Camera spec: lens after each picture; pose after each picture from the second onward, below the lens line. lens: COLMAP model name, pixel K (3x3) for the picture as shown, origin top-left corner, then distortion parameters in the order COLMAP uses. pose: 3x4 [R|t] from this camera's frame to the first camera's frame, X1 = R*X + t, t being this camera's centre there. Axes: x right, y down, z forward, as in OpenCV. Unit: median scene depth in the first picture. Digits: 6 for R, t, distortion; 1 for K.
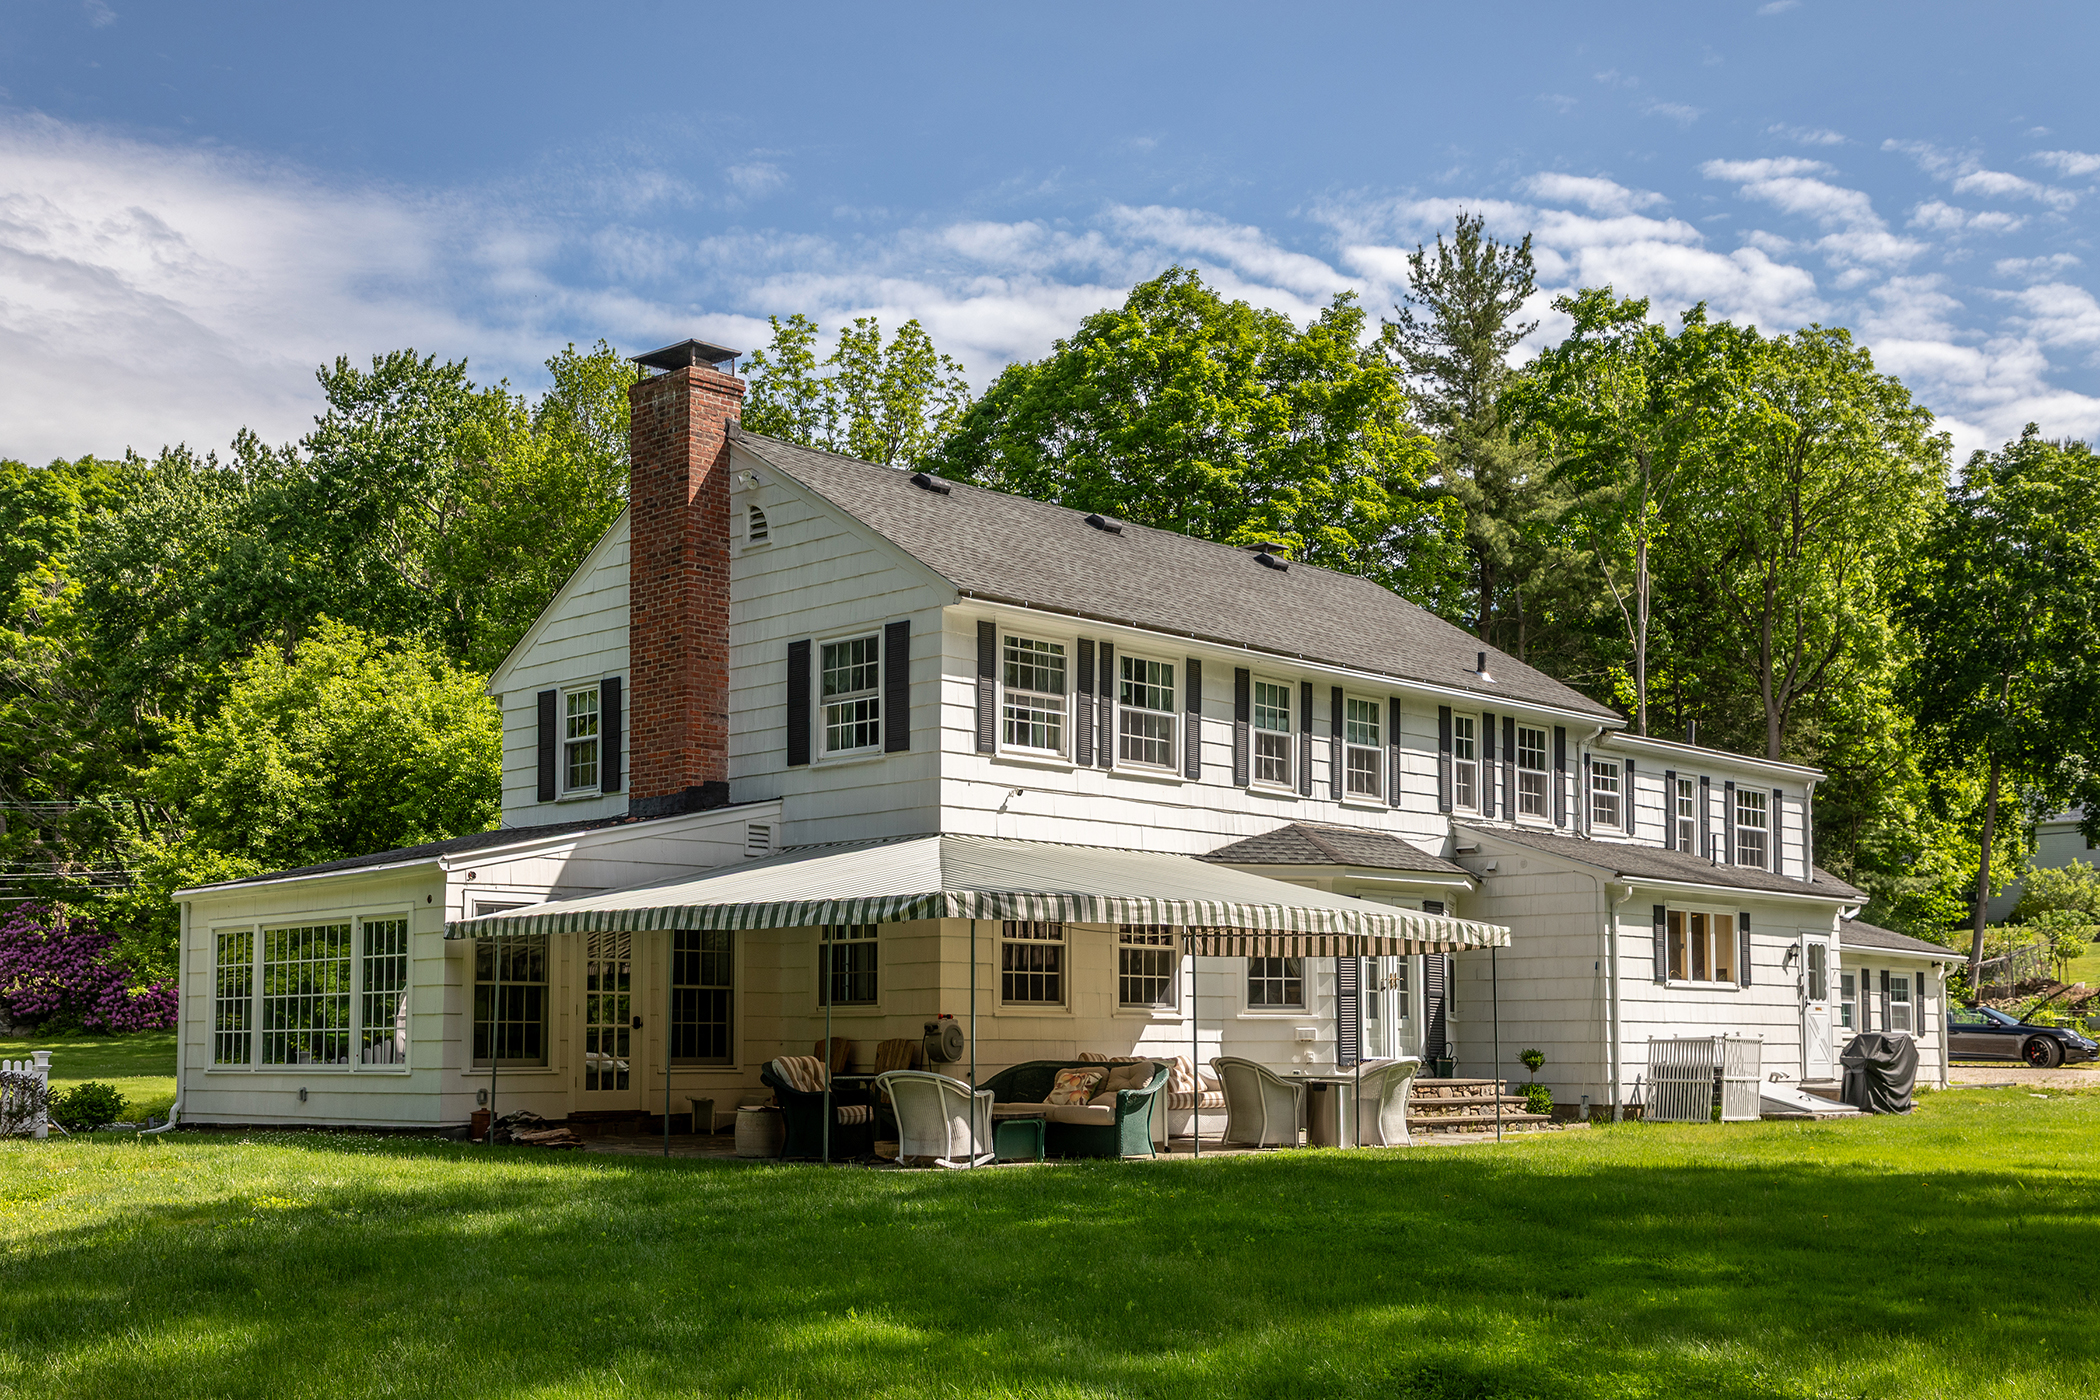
lens RADIAL K [[2371.4, 0, 1050.0], [0, 2371.4, 700.0], [0, 0, 1]] dist [0.108322, 0.020037]
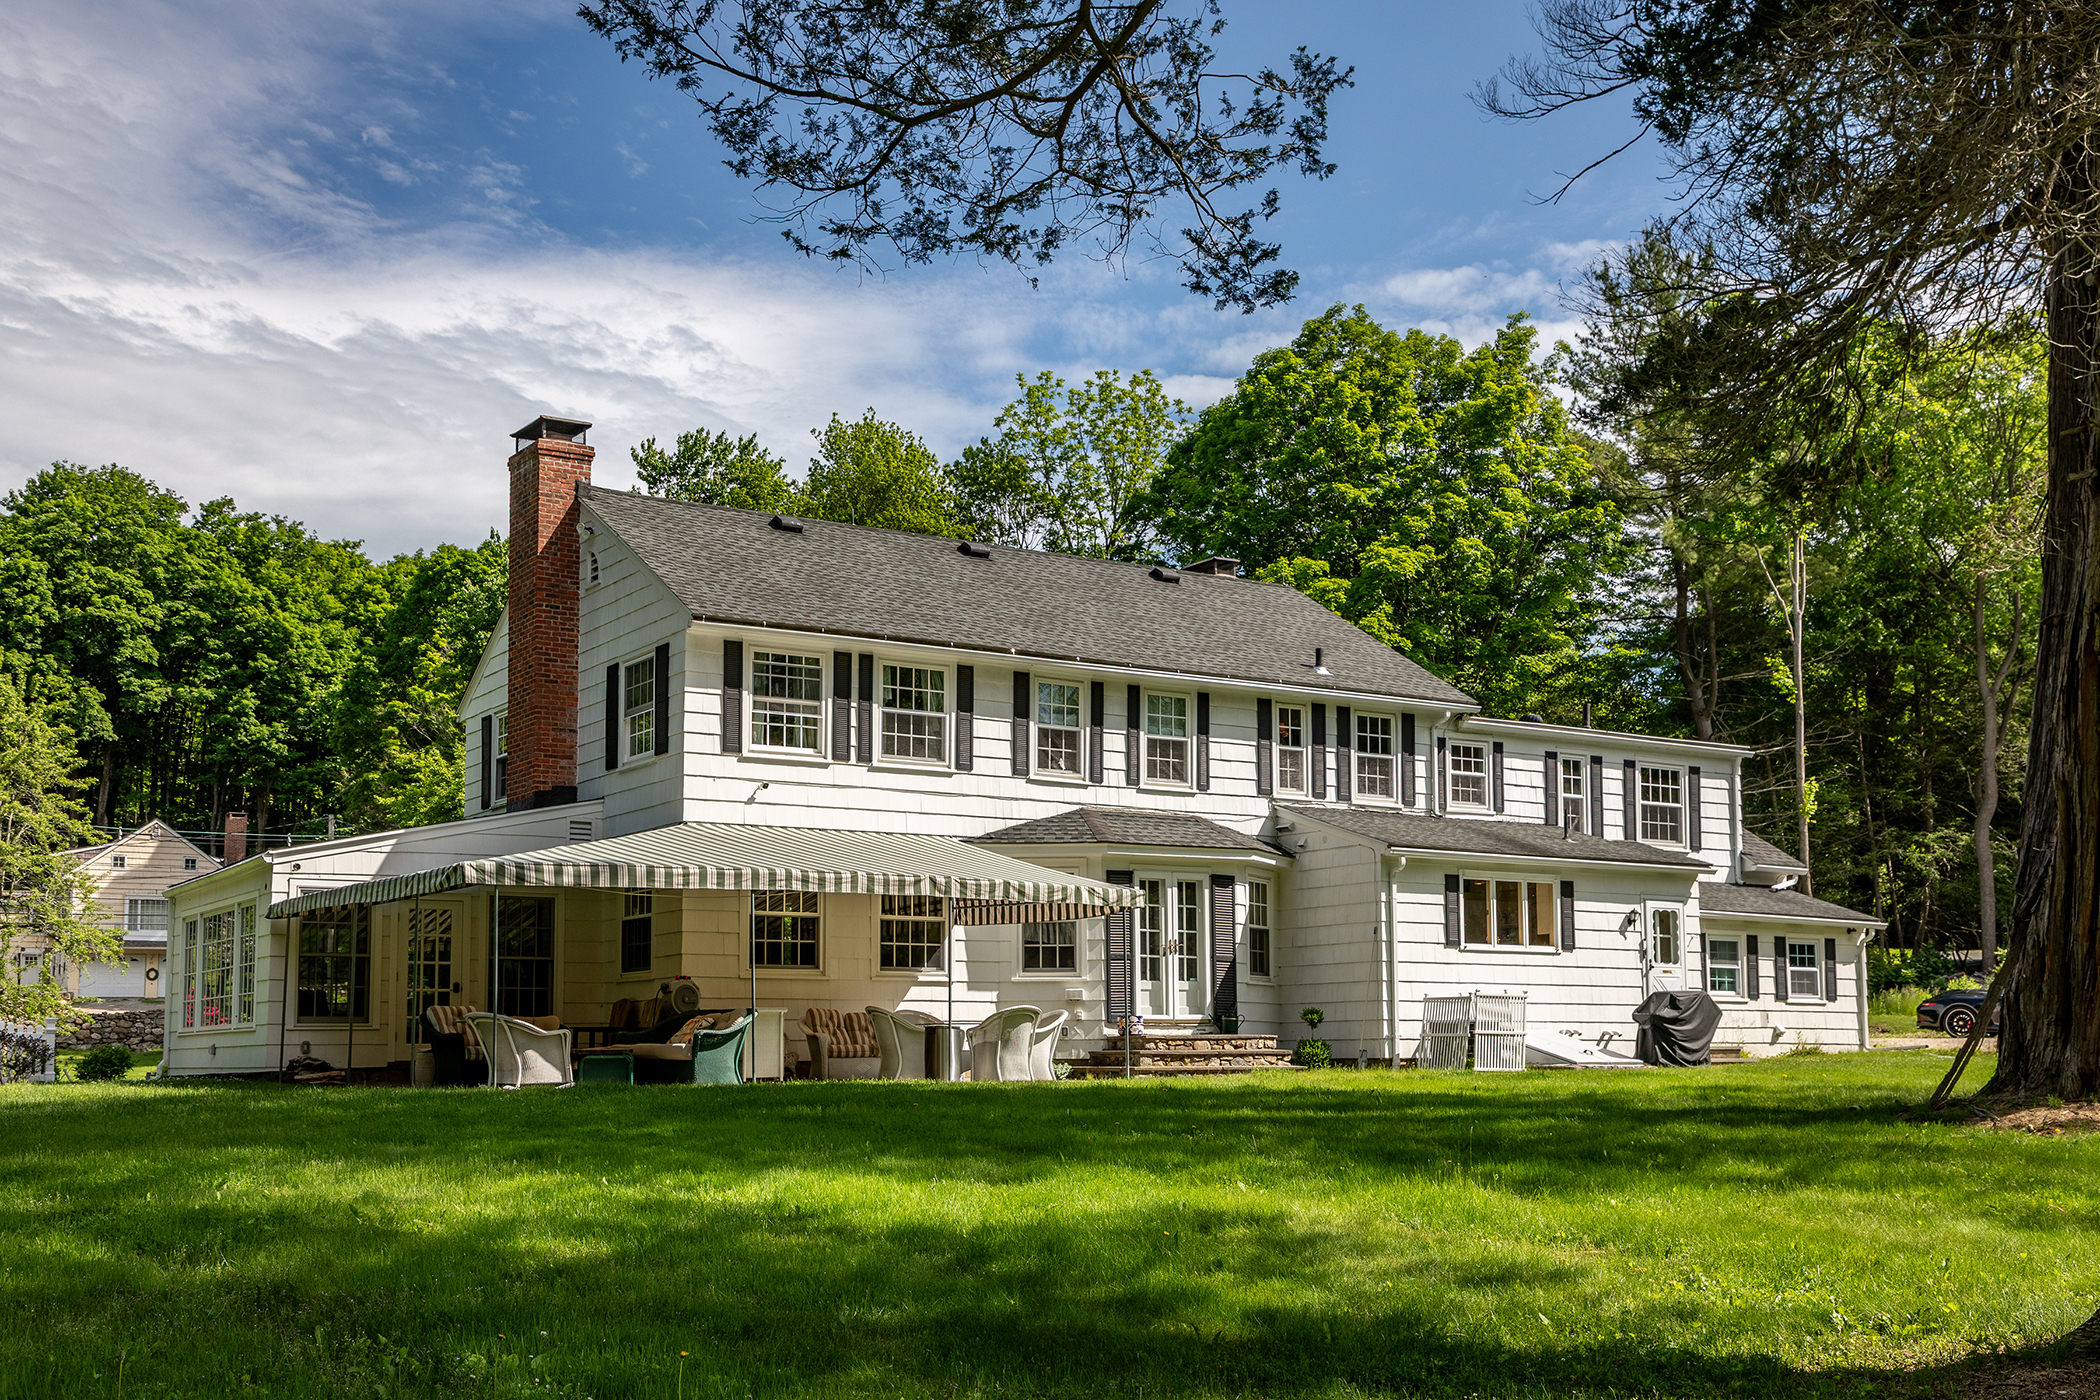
lens RADIAL K [[2239.8, 0, 1050.0], [0, 2239.8, 700.0], [0, 0, 1]] dist [0.115299, -0.004724]
pose [[0.969405, -0.041396, -0.241950, 0.338794], [0.038263, 0.999112, -0.017638, 0.018831], [0.242465, 0.007841, 0.970128, -0.030060]]
